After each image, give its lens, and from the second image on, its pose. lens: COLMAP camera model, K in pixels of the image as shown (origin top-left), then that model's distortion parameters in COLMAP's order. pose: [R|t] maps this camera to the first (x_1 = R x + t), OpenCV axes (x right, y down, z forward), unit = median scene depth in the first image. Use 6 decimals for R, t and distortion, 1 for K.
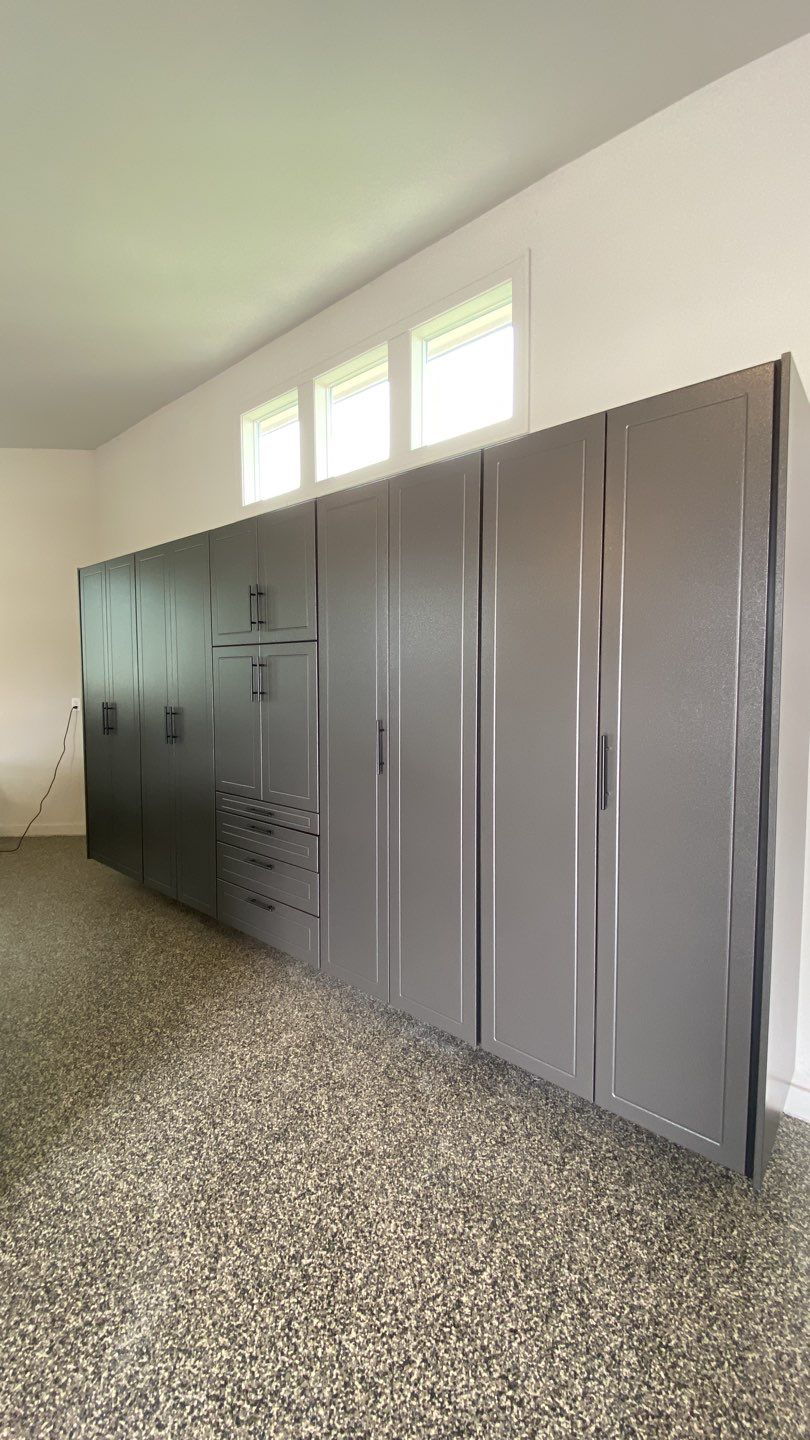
lens RADIAL K [[585.8, 0, 399.1], [0, 585.8, 711.1], [0, 0, 1]] dist [0.043733, -0.051721]
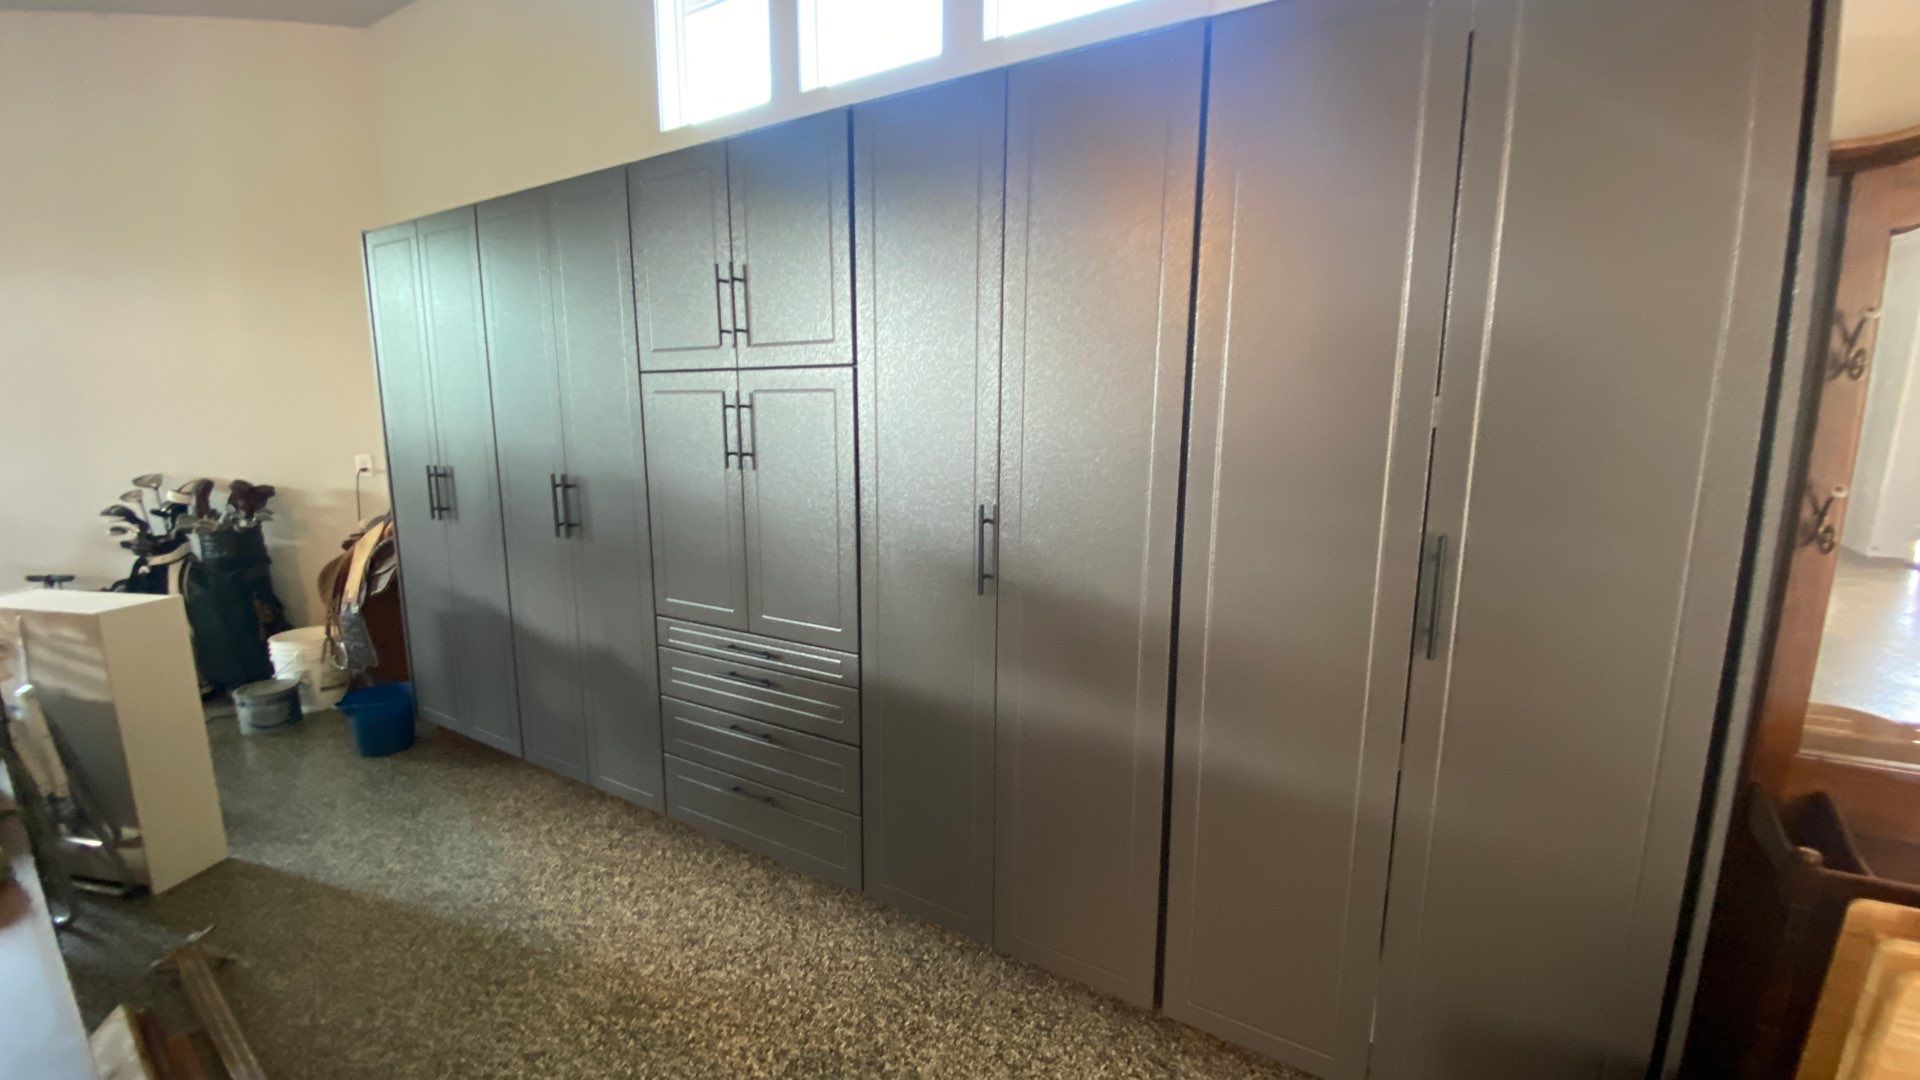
lens RADIAL K [[786.6, 0, 952.4], [0, 786.6, 541.7], [0, 0, 1]] dist [0.021053, -0.024328]
pose [[0.986748, -0.023564, 0.160541, -0.155252], [0.007183, 0.994772, 0.101863, -0.021890], [-0.162102, -0.099360, 0.981759, 0.178970]]
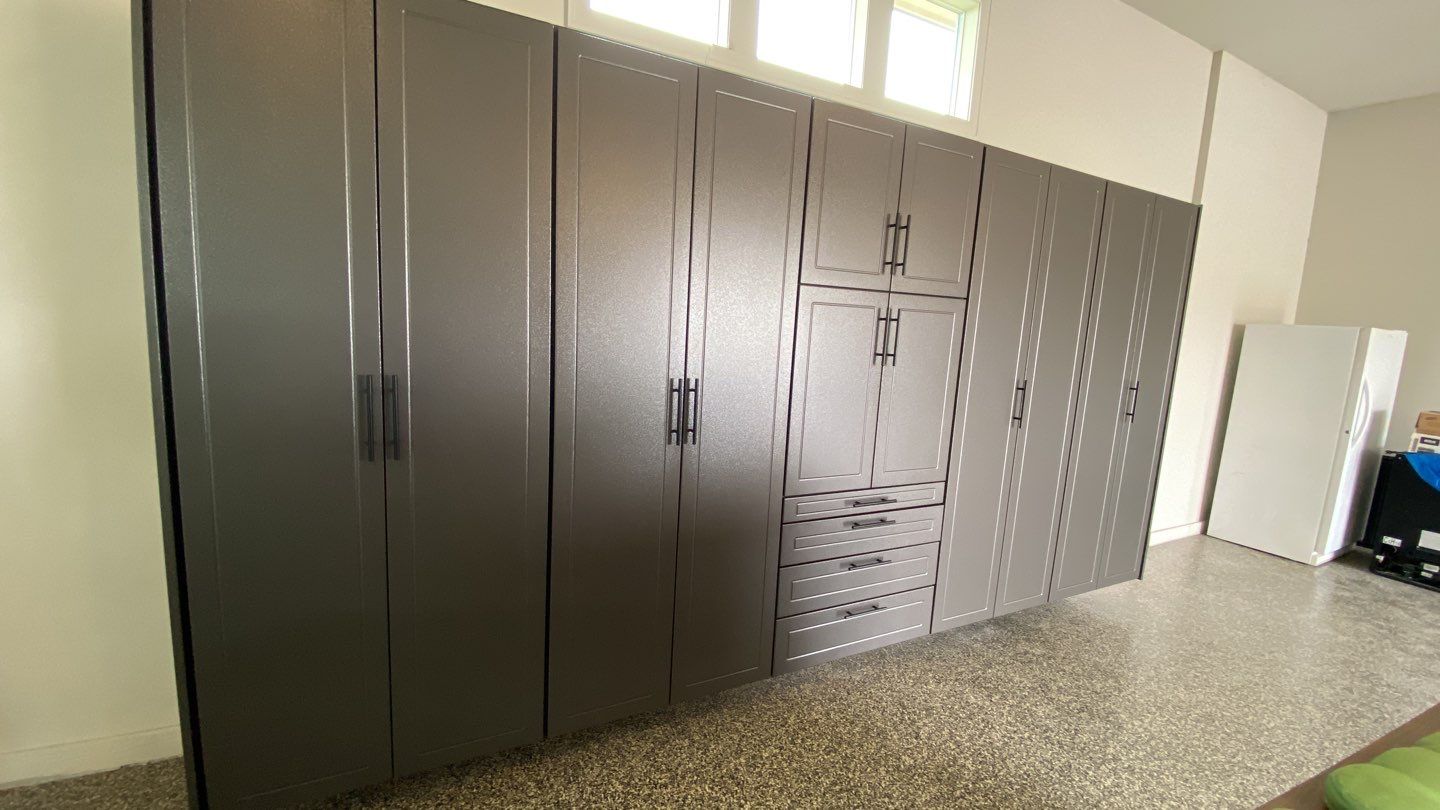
lens RADIAL K [[590.0, 0, 714.3], [0, 590.0, 406.3], [0, 0, 1]] dist [0.021053, -0.024328]
pose [[0.366258, -0.107072, 0.924333, -1.072226], [0.001080, 0.993406, 0.114645, -0.053656], [-0.930513, -0.040991, 0.363958, 0.927256]]
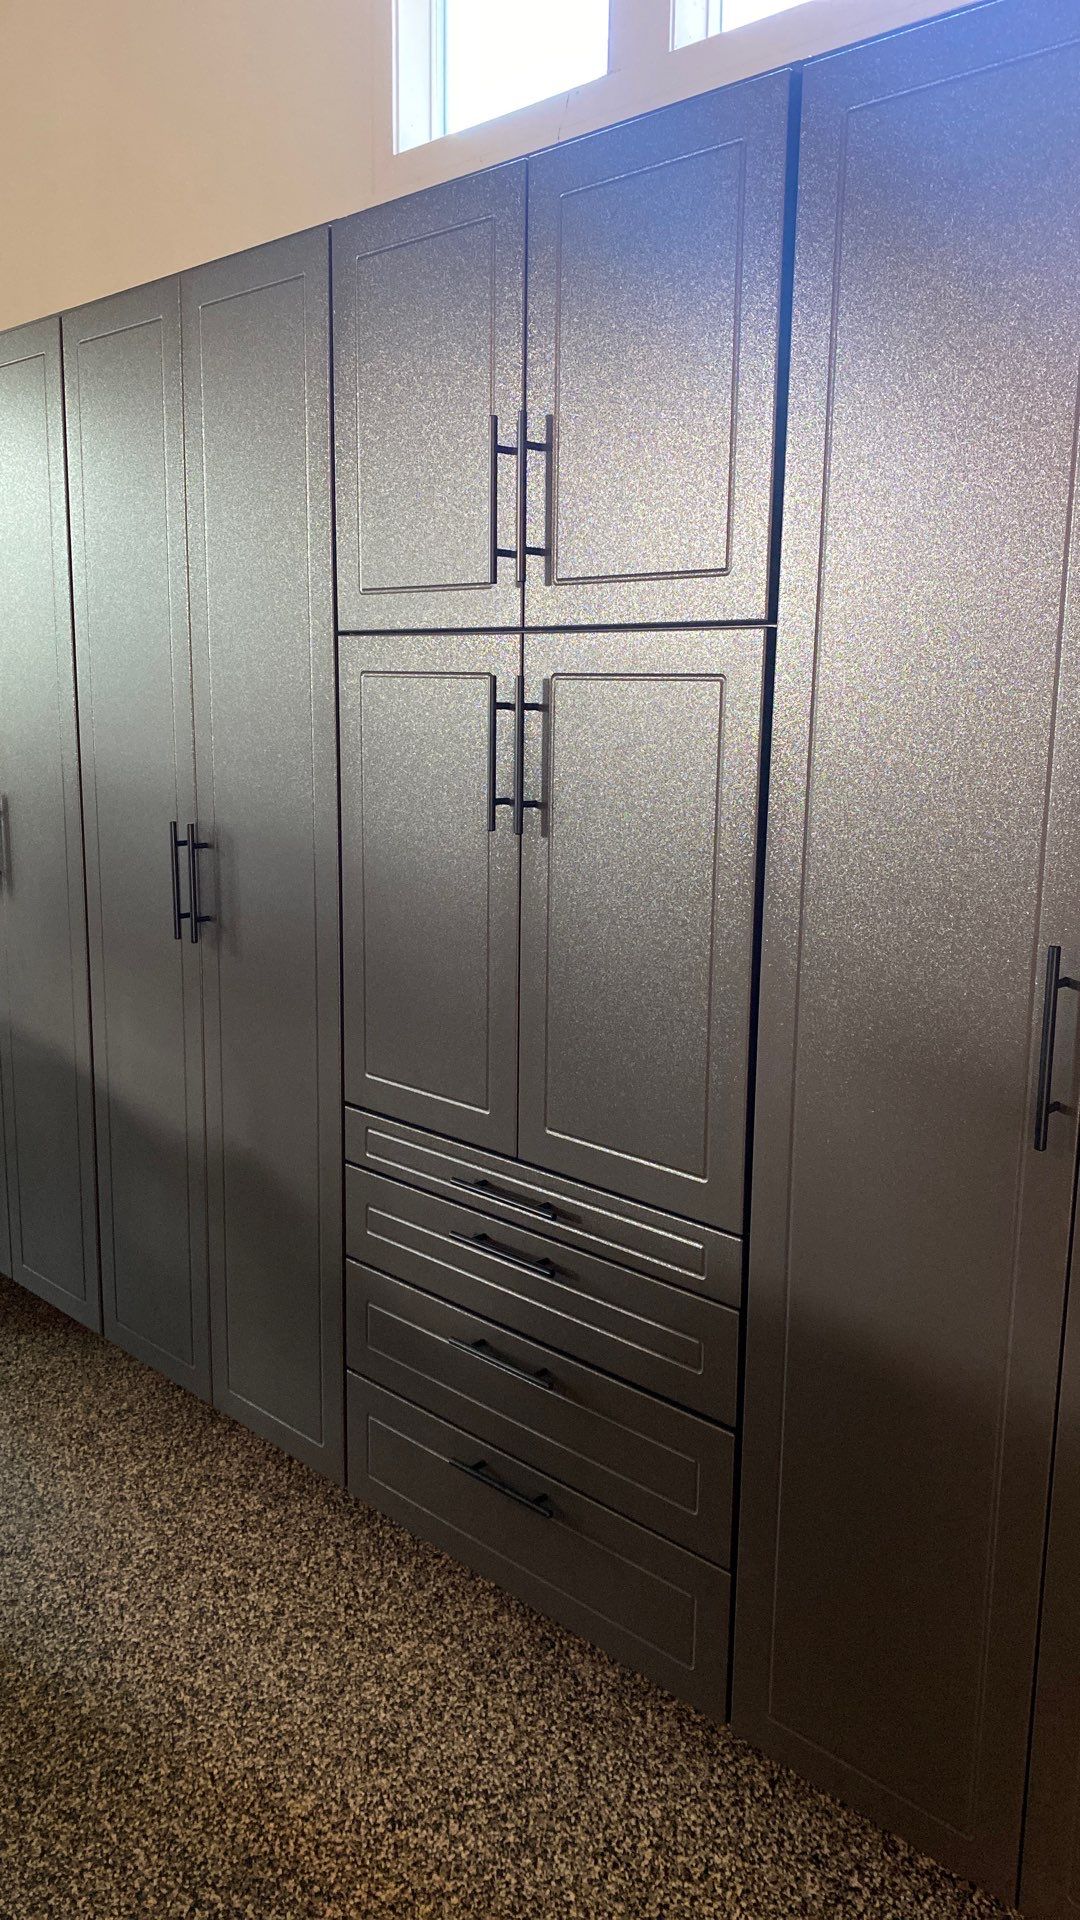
lens RADIAL K [[1477.1, 0, 536.3], [0, 1477.1, 954.5], [0, 0, 1]] dist [0.002465, 0.006409]
pose [[0.997691, 0.023341, -0.063779, -0.180300], [-0.015216, 0.992036, 0.125033, -0.047689], [0.066190, -0.123774, 0.990100, 0.269917]]
